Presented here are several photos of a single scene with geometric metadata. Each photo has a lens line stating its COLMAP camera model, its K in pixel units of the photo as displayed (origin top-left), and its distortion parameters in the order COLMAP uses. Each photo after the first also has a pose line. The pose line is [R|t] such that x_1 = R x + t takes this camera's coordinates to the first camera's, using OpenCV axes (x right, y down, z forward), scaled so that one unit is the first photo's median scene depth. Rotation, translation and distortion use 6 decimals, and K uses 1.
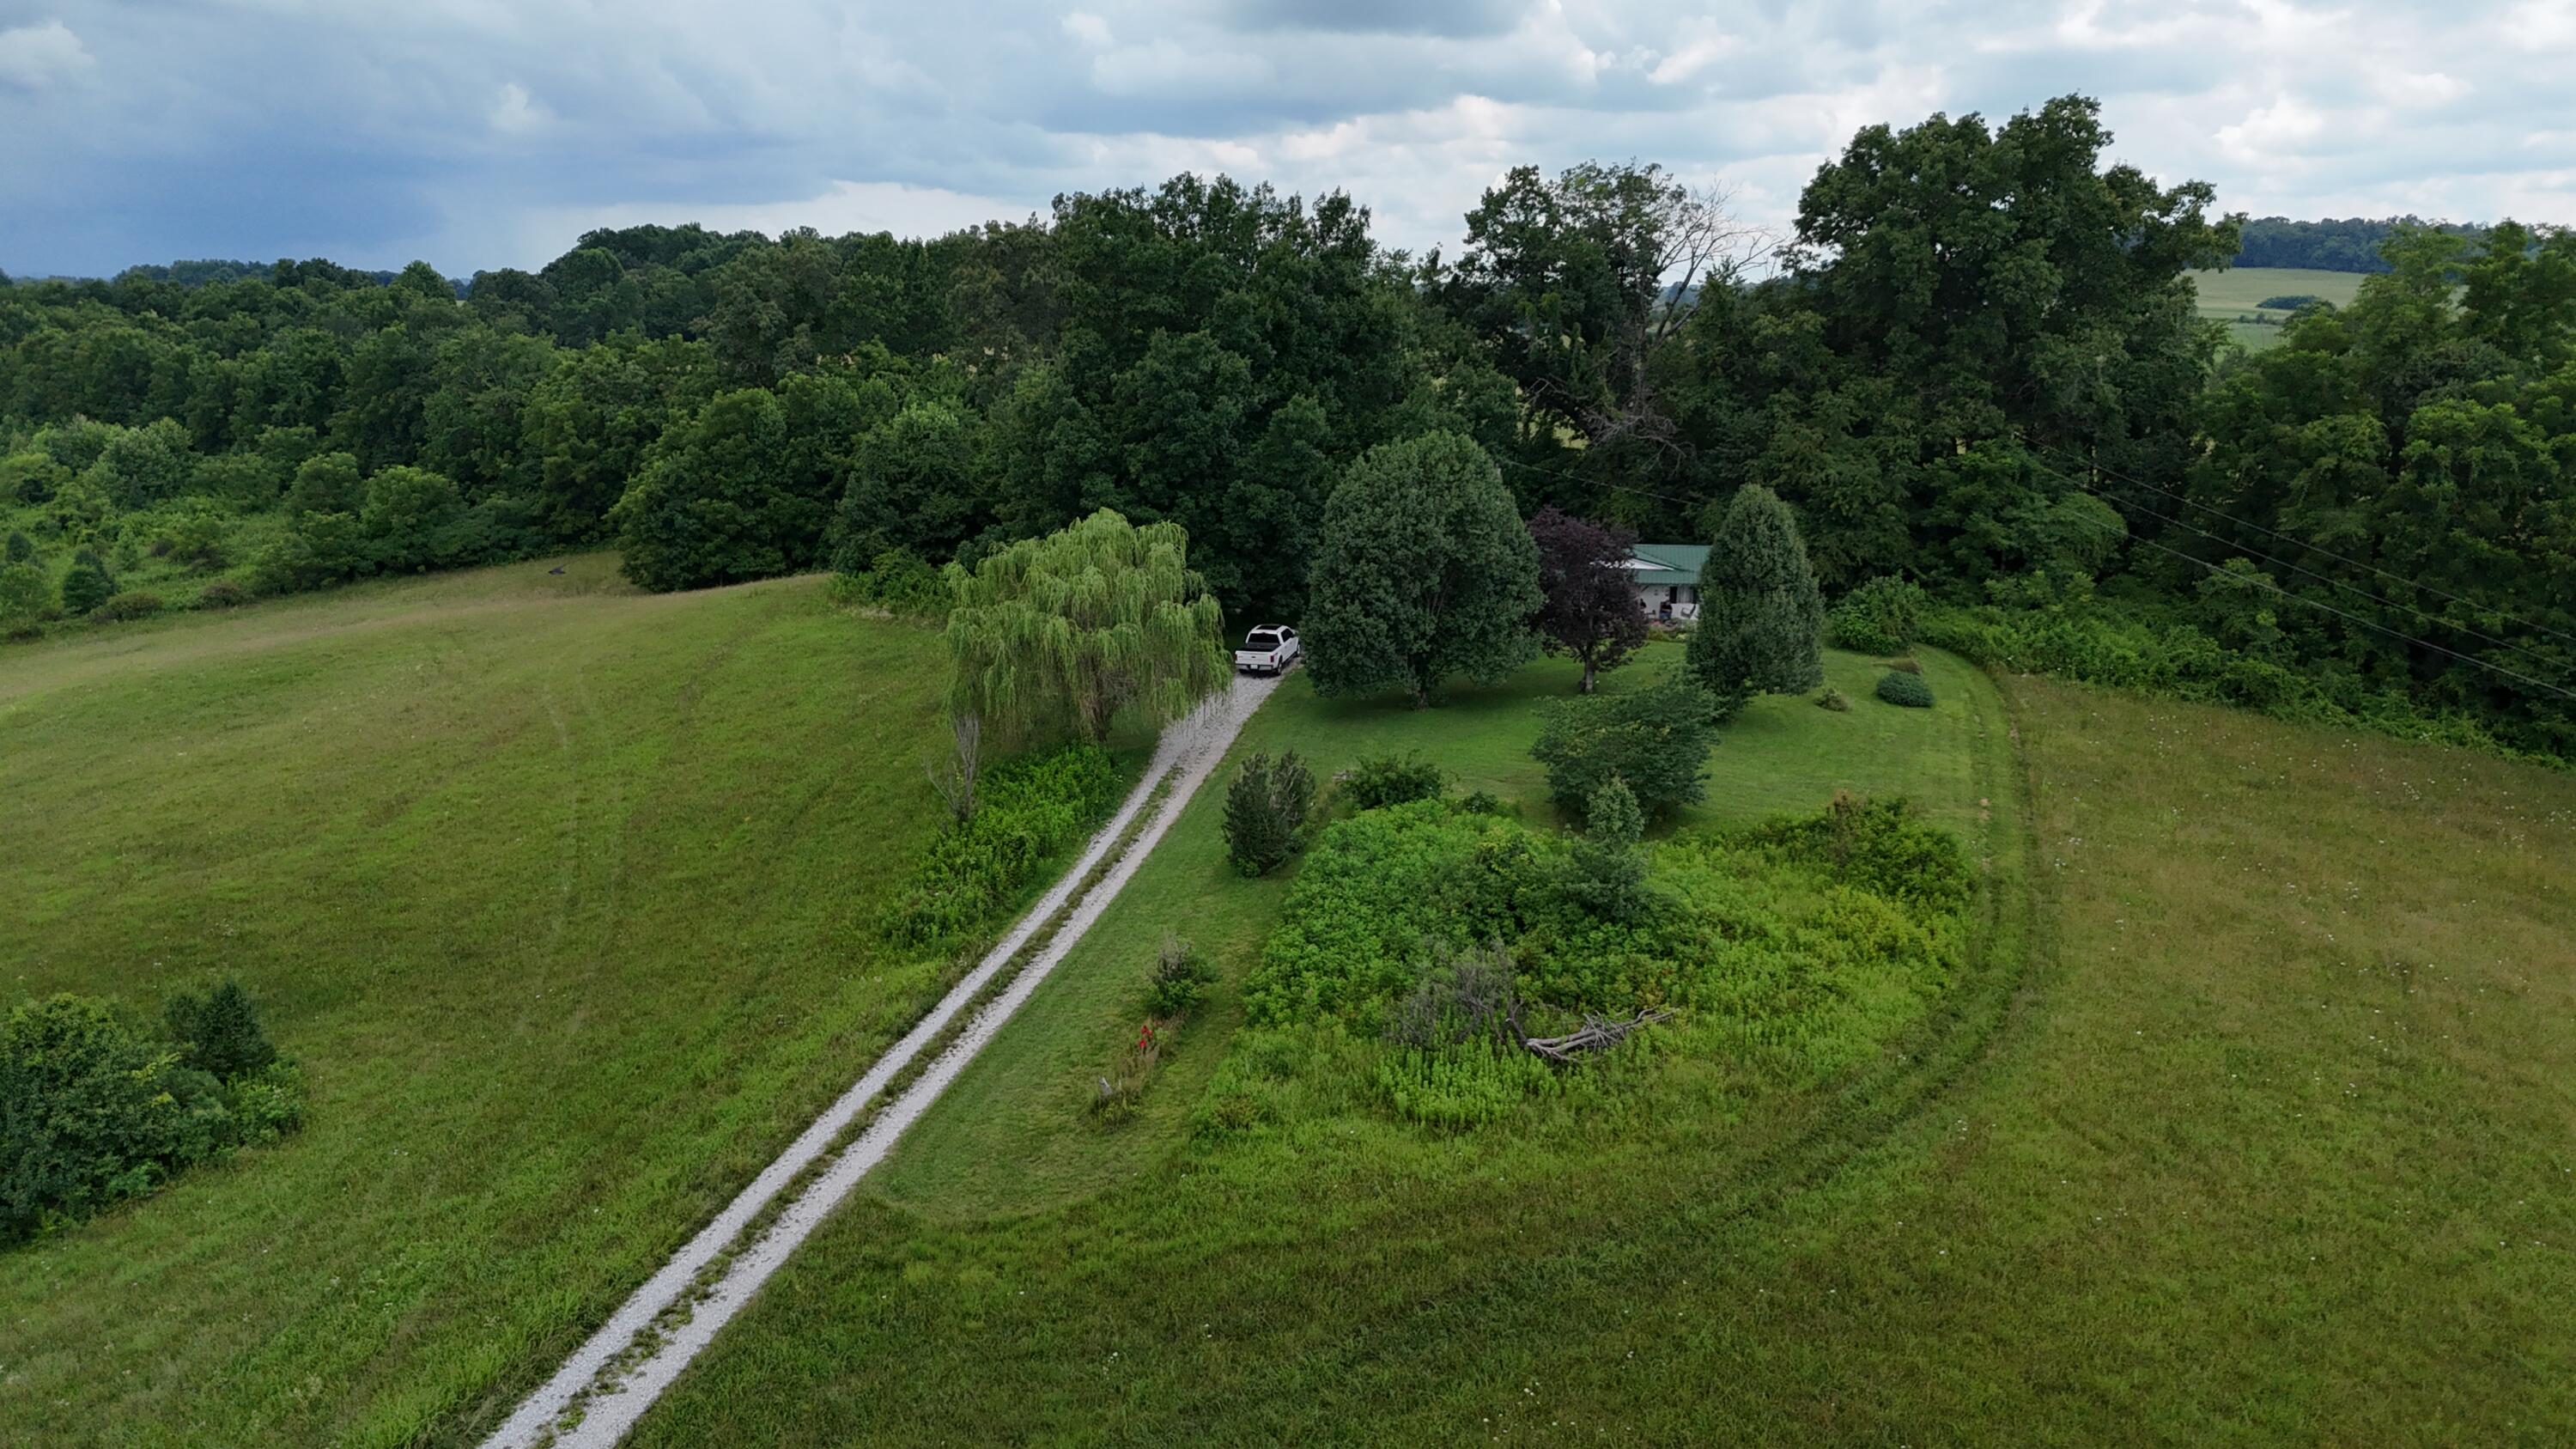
lens RADIAL K [[1902.8, 0, 1301.1], [0, 1902.8, 722.9], [0, 0, 1]] dist [0.095819, -0.104094]
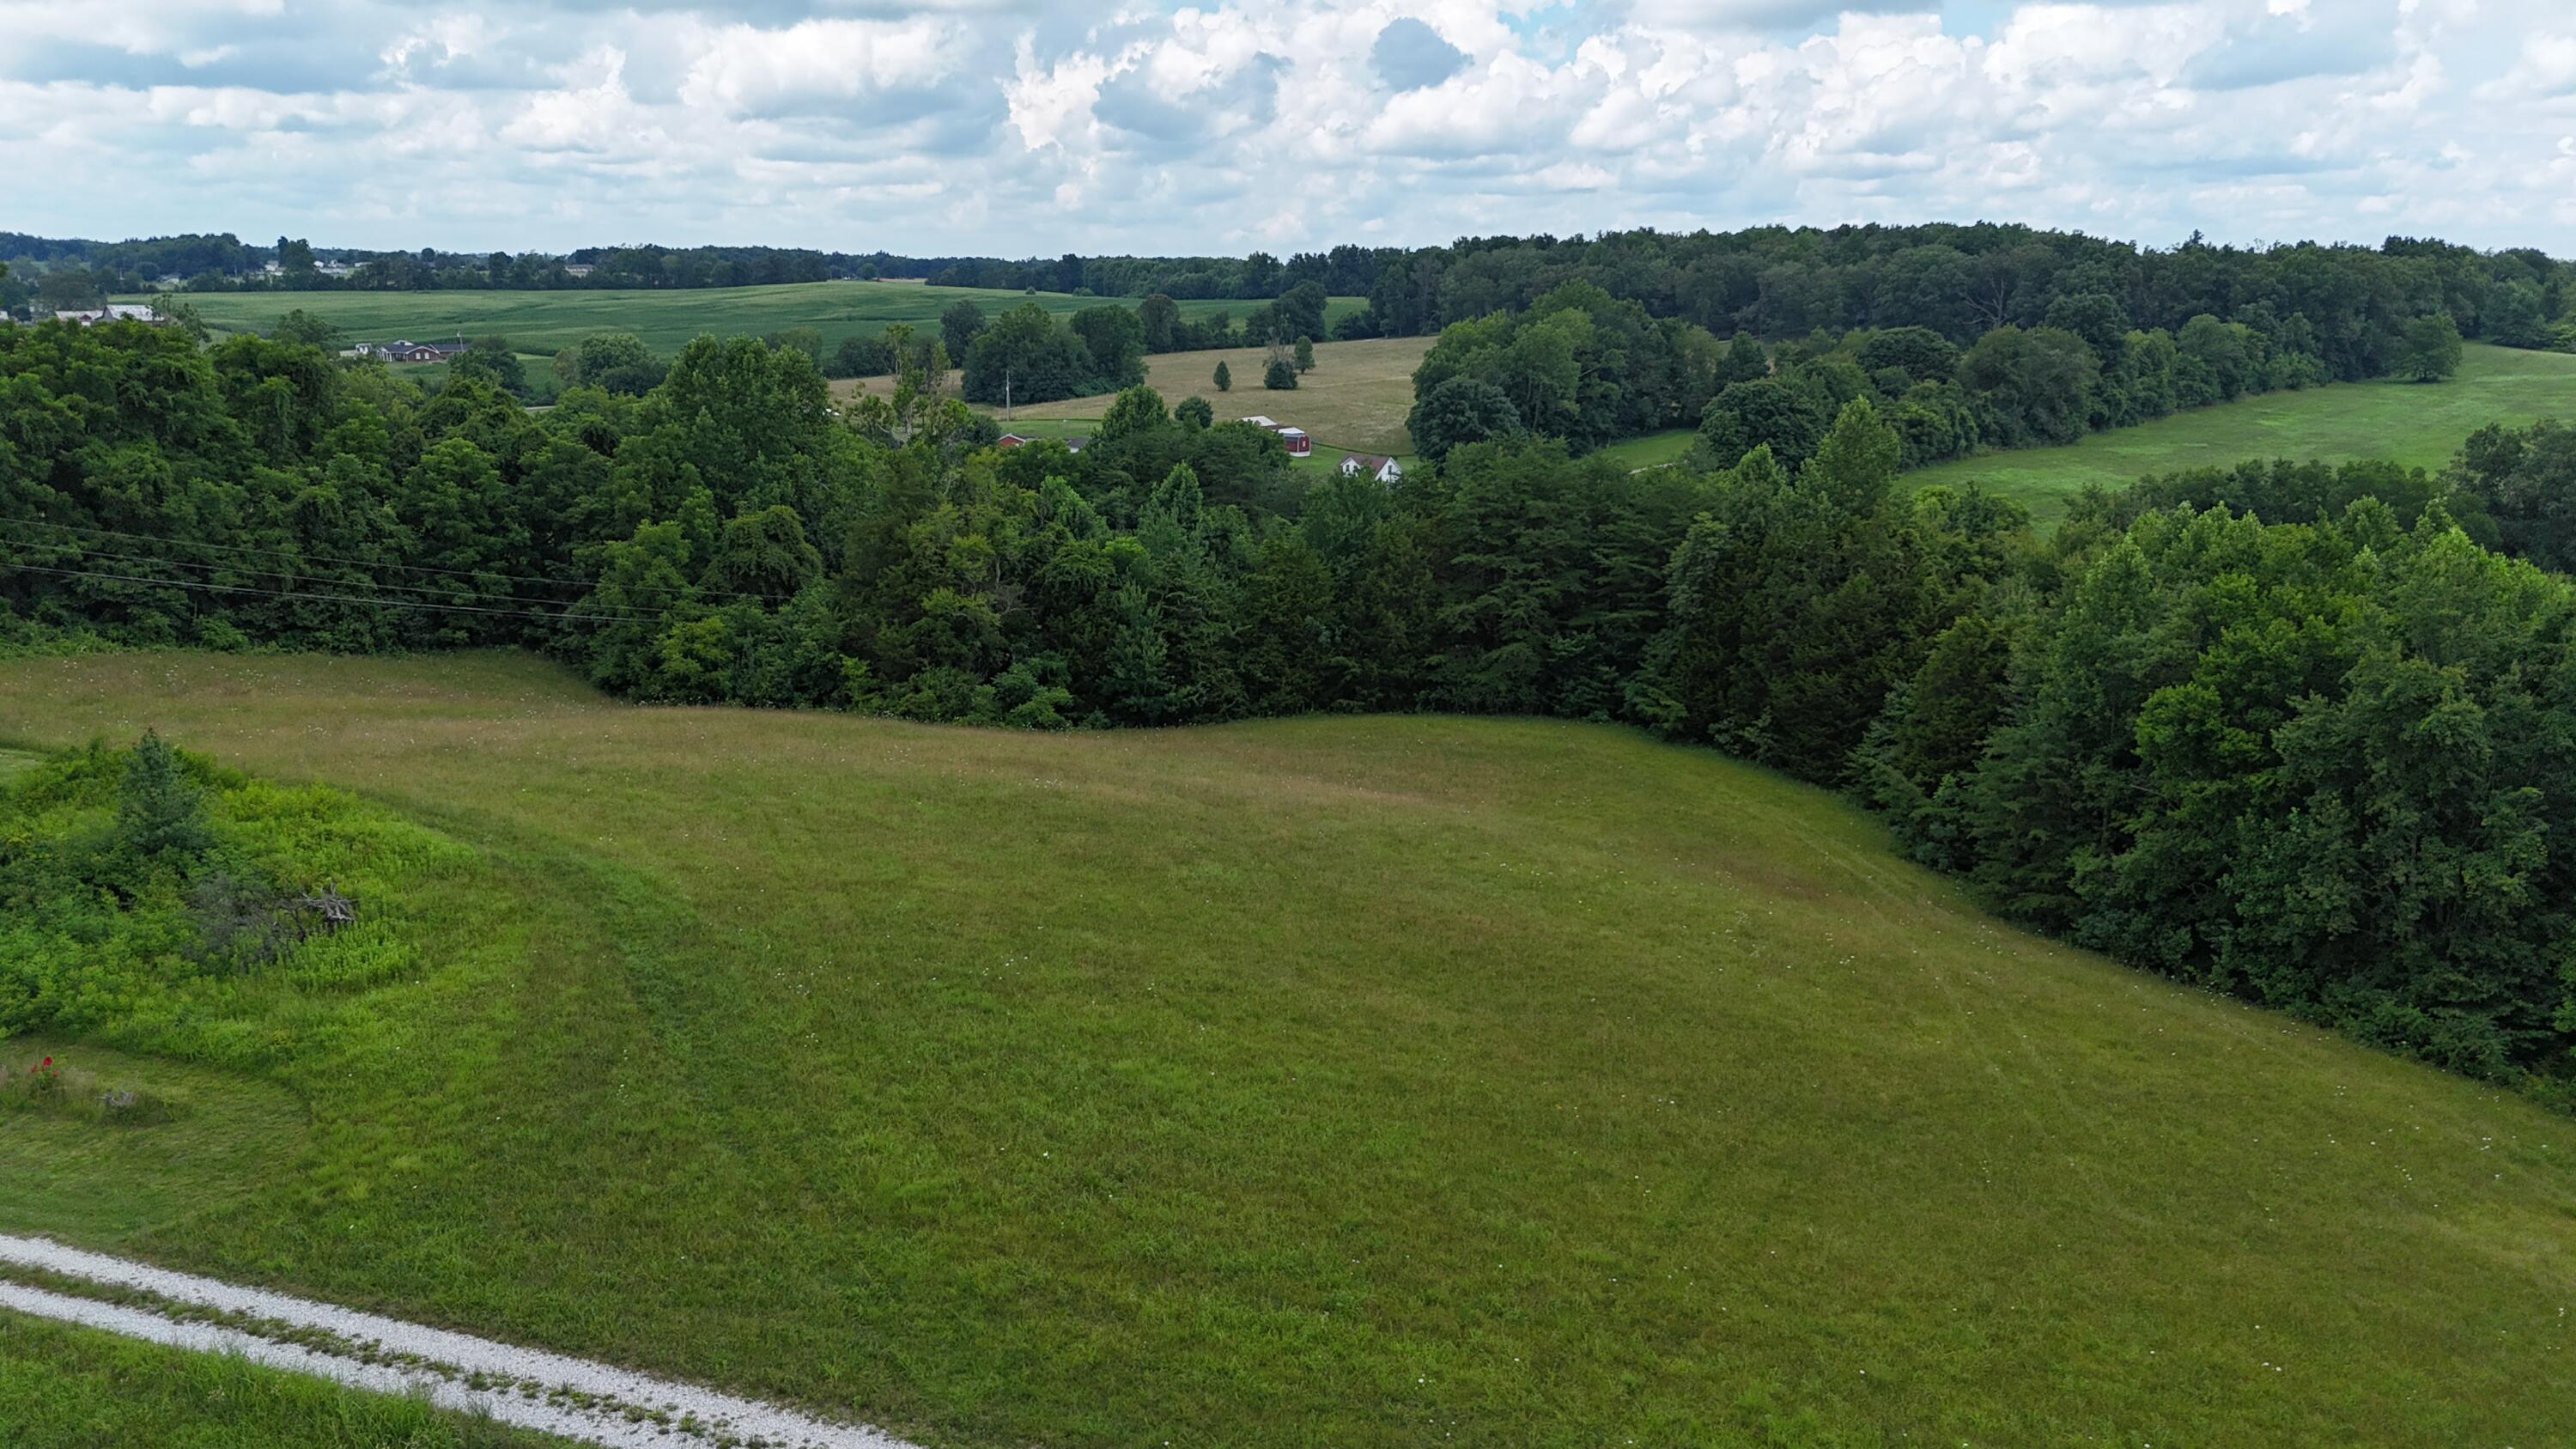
lens RADIAL K [[1896.9, 0, 1288.0], [0, 1896.9, 724.5], [0, 0, 1]] dist [0.075397, -0.075569]
pose [[0.076745, -0.237381, 0.968380, -0.319910], [0.215384, 0.952260, 0.216359, -0.027355], [-0.973509, 0.191969, 0.124209, 0.073394]]
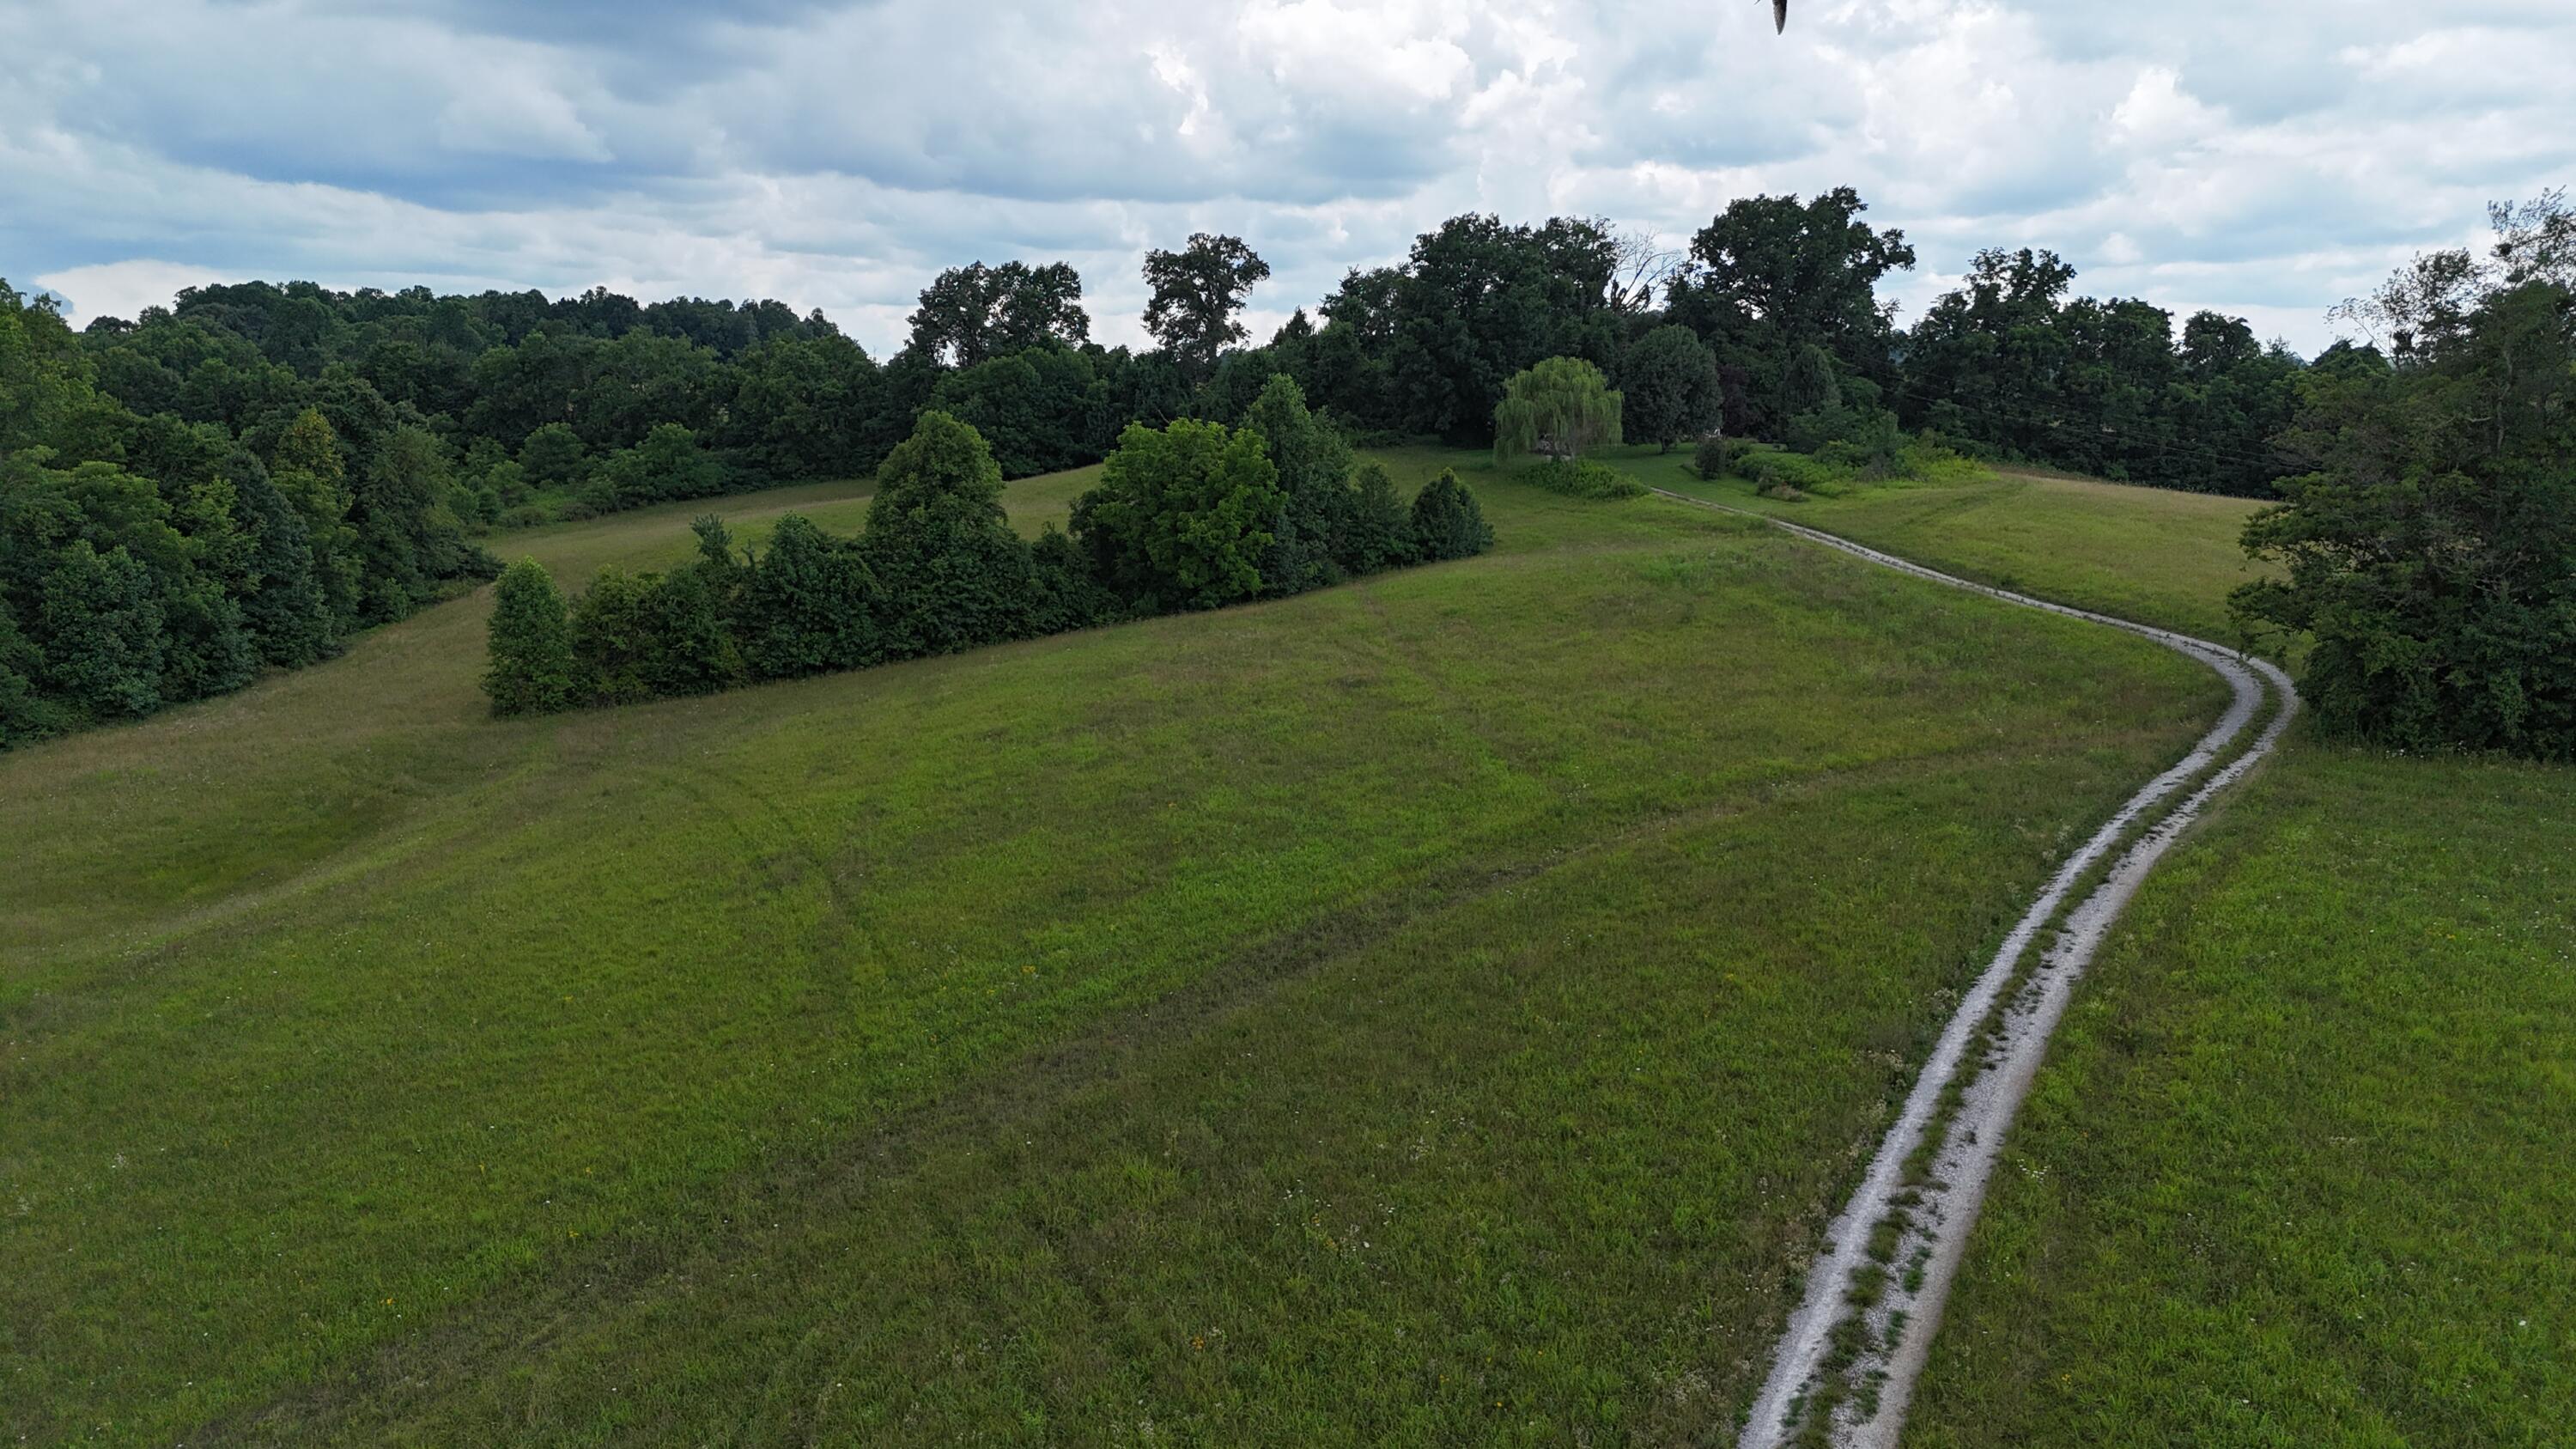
lens RADIAL K [[1900.9, 0, 1291.9], [0, 1900.9, 712.6], [0, 0, 1]] dist [0.106040, -0.164290]
pose [[0.946173, -0.057237, 0.318561, -0.588985], [0.073502, 0.996522, -0.039263, 0.190782], [-0.315206, 0.060565, 0.947089, -0.512676]]
